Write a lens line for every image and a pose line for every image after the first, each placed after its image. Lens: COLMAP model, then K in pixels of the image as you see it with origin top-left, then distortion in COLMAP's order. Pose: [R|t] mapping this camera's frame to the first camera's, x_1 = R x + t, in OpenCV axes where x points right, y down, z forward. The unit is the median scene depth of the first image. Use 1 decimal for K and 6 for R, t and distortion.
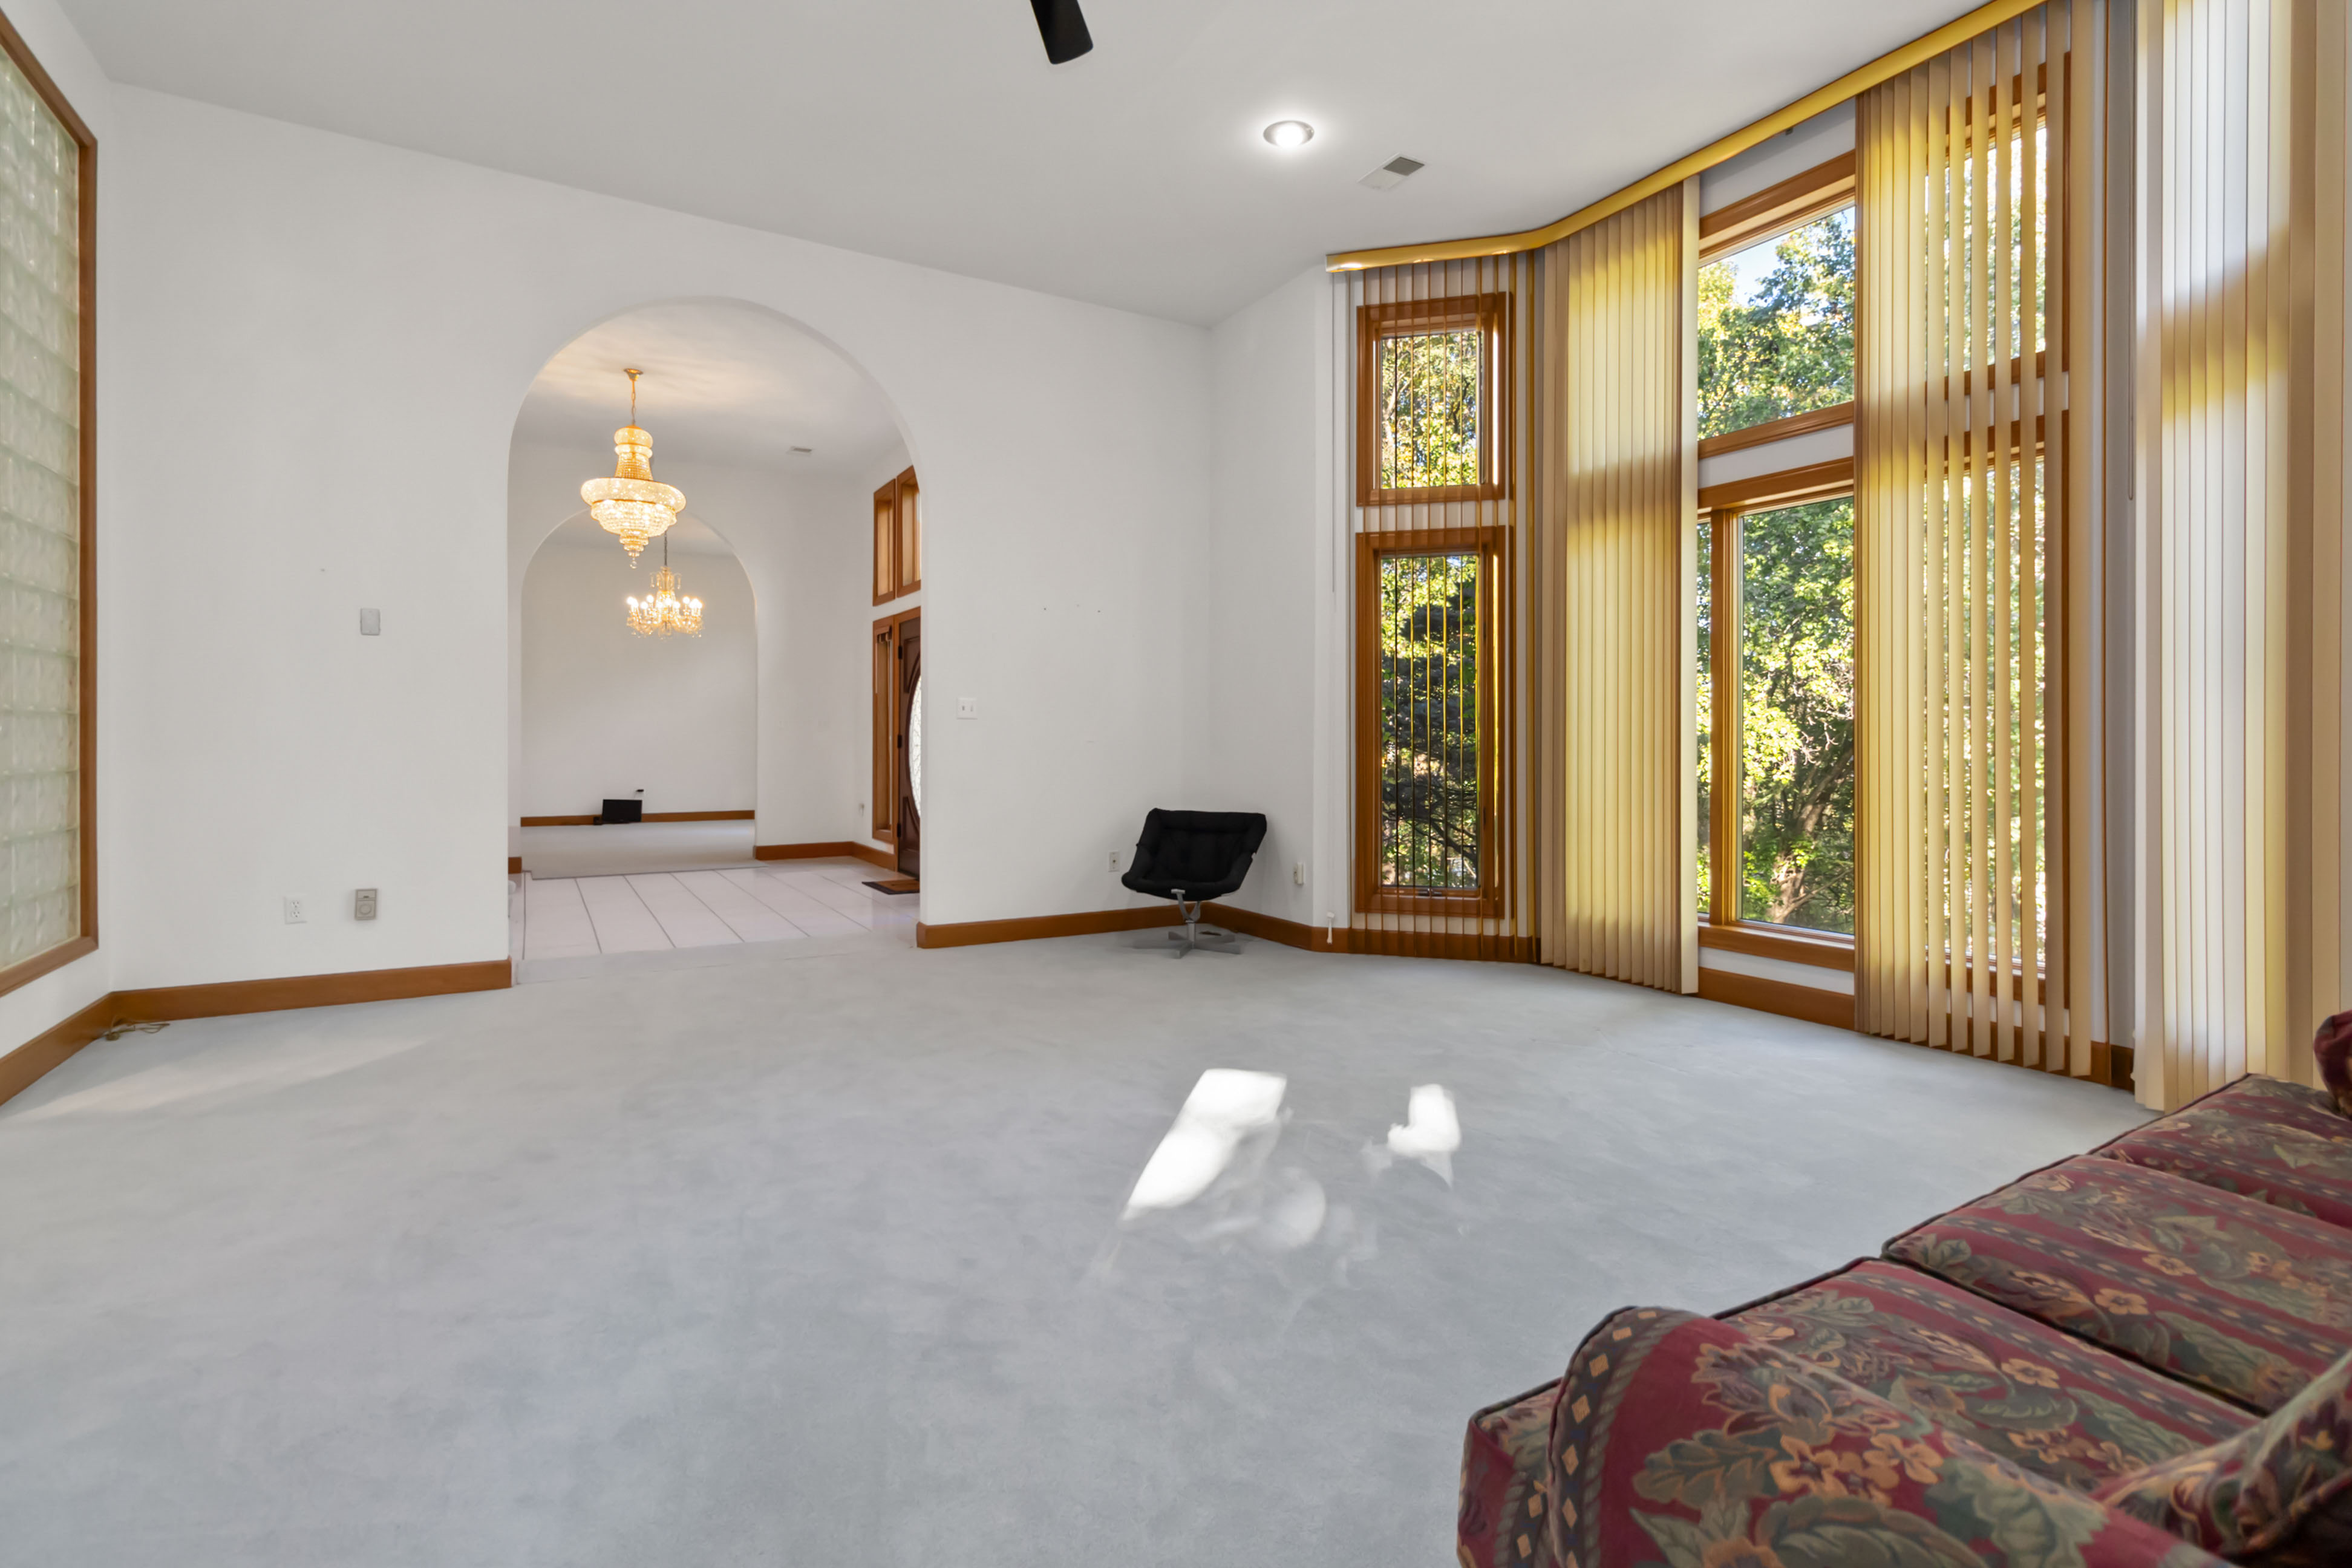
lens RADIAL K [[1098.7, 0, 1172.1], [0, 1098.7, 750.5], [0, 0, 1]] dist [0.001093, 0.000882]
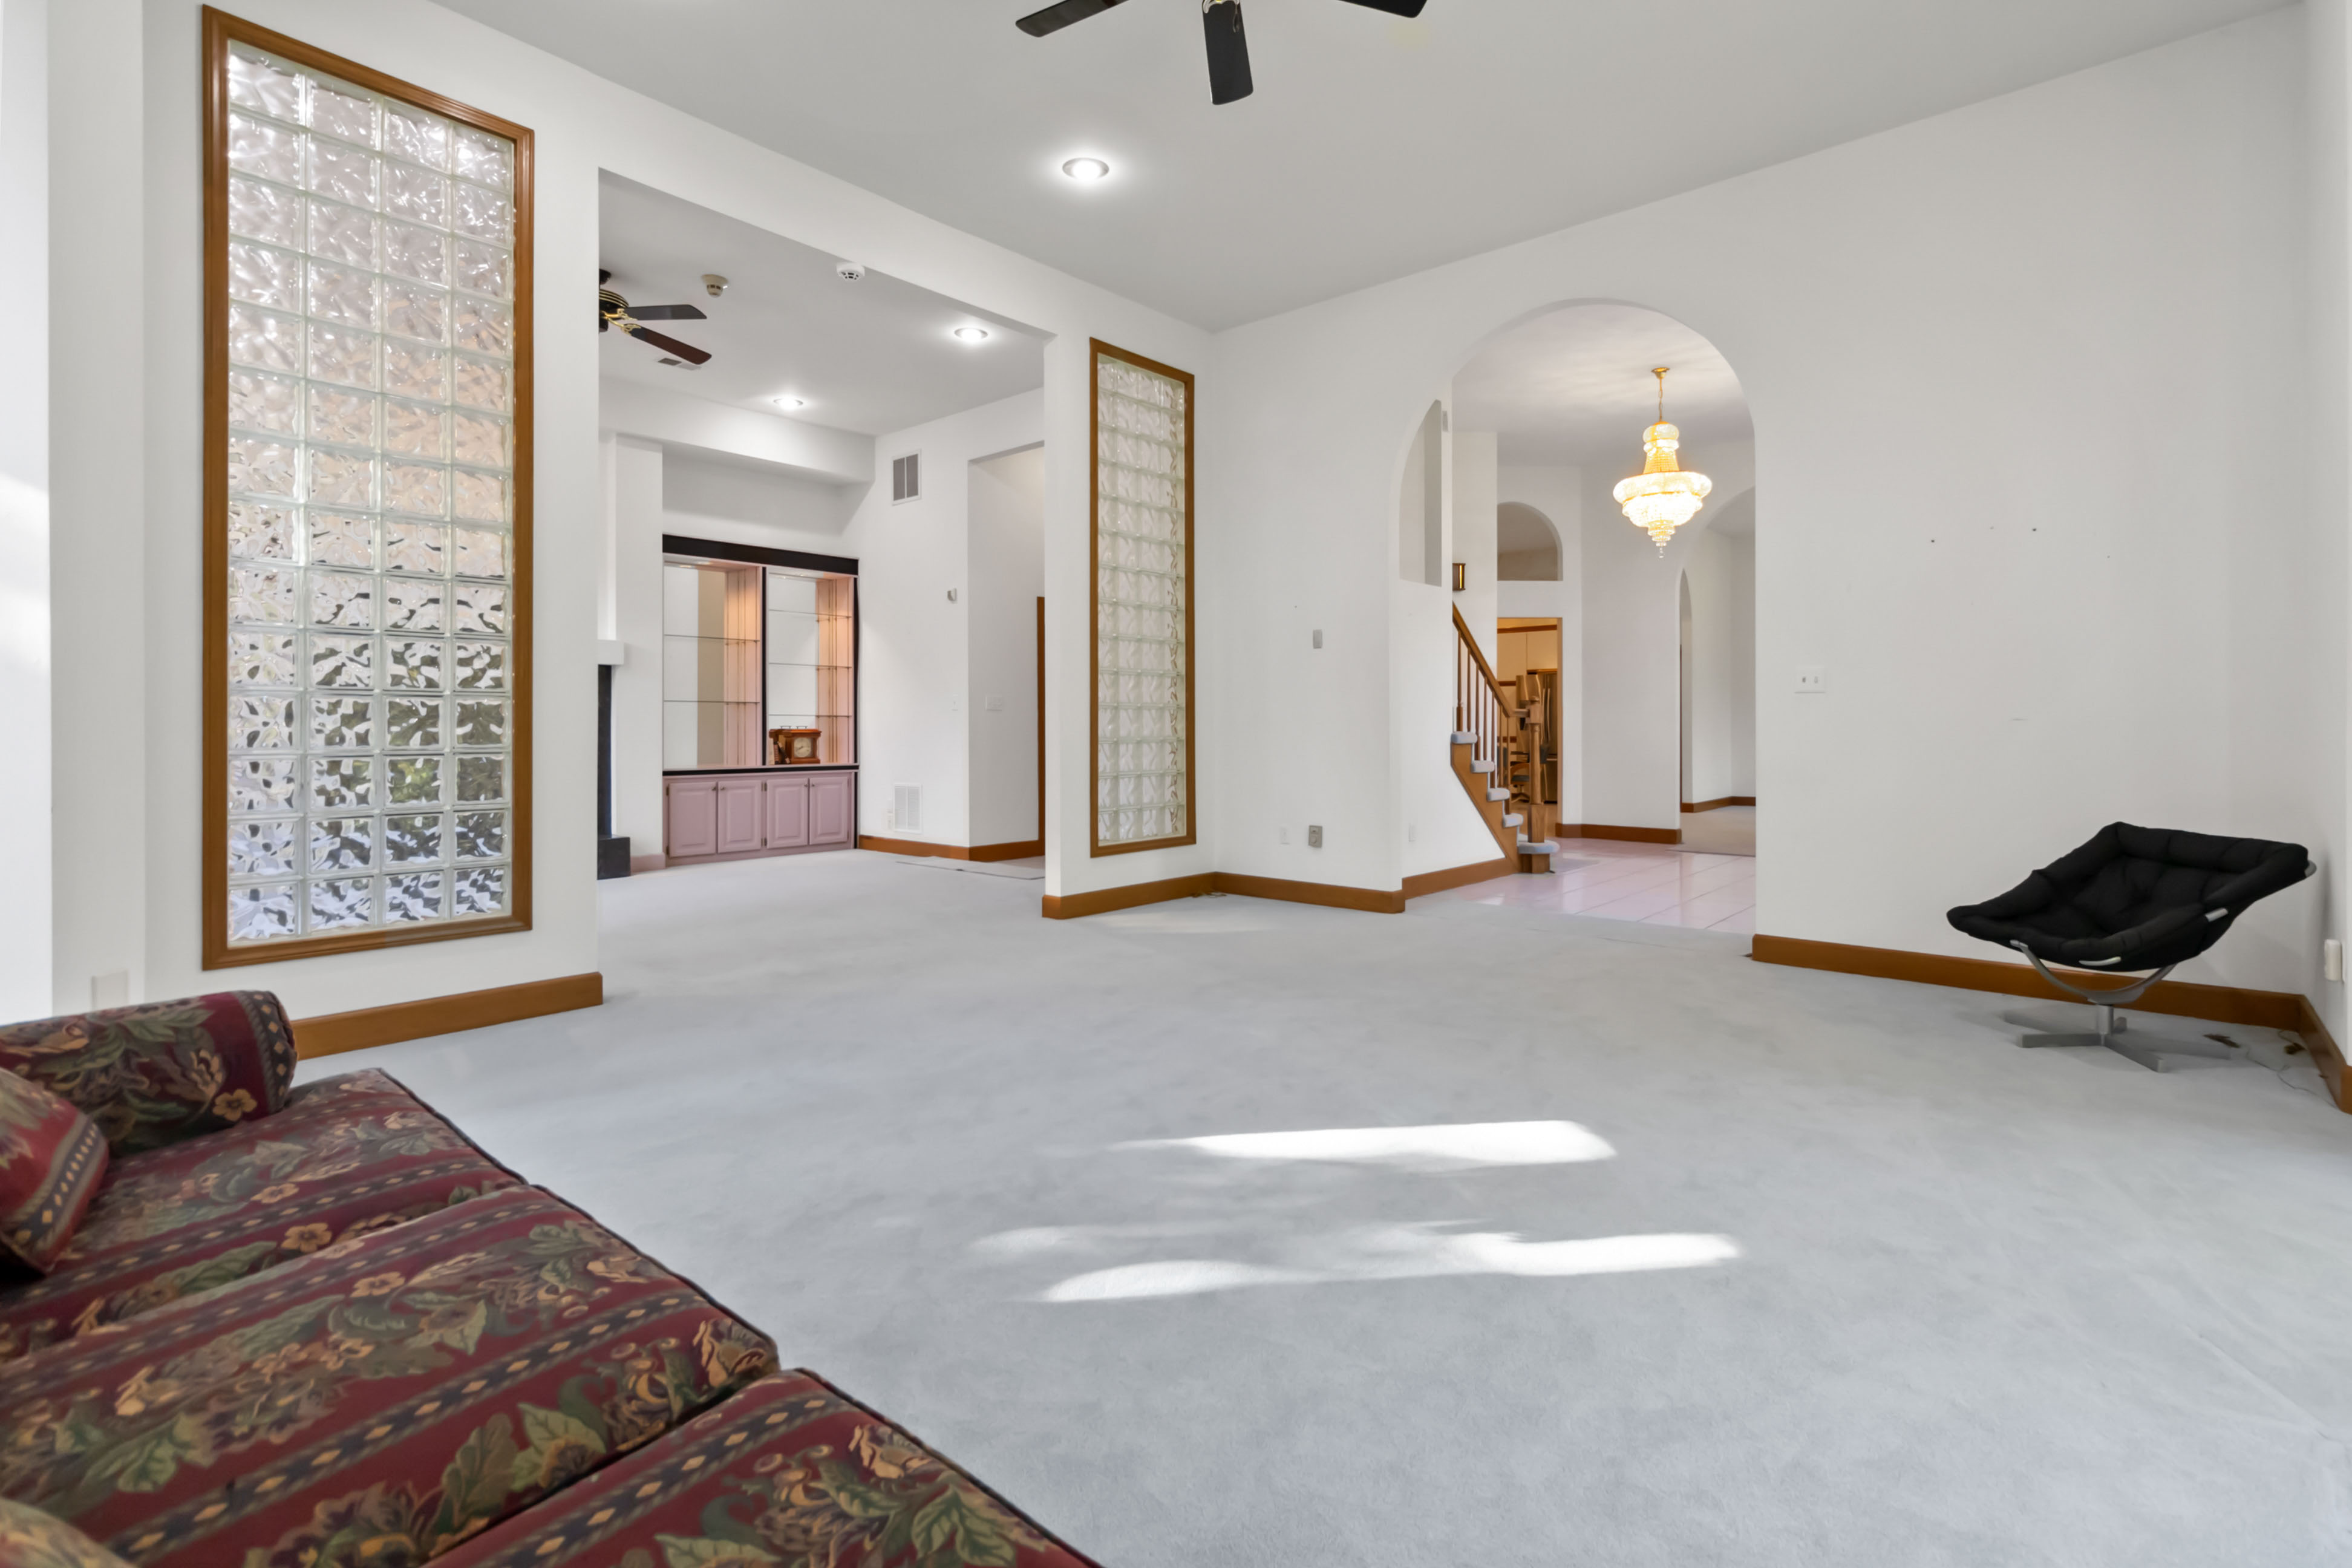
lens RADIAL K [[1098.7, 0, 1199.2], [0, 1098.7, 732.9], [0, 0, 1]] dist [0.001093, 0.000882]
pose [[0.325950, 0.002857, -0.945383, 0.571797], [-0.005629, 0.999984, 0.001082, 0.004600], [0.945370, 0.004969, 0.325961, 0.389143]]
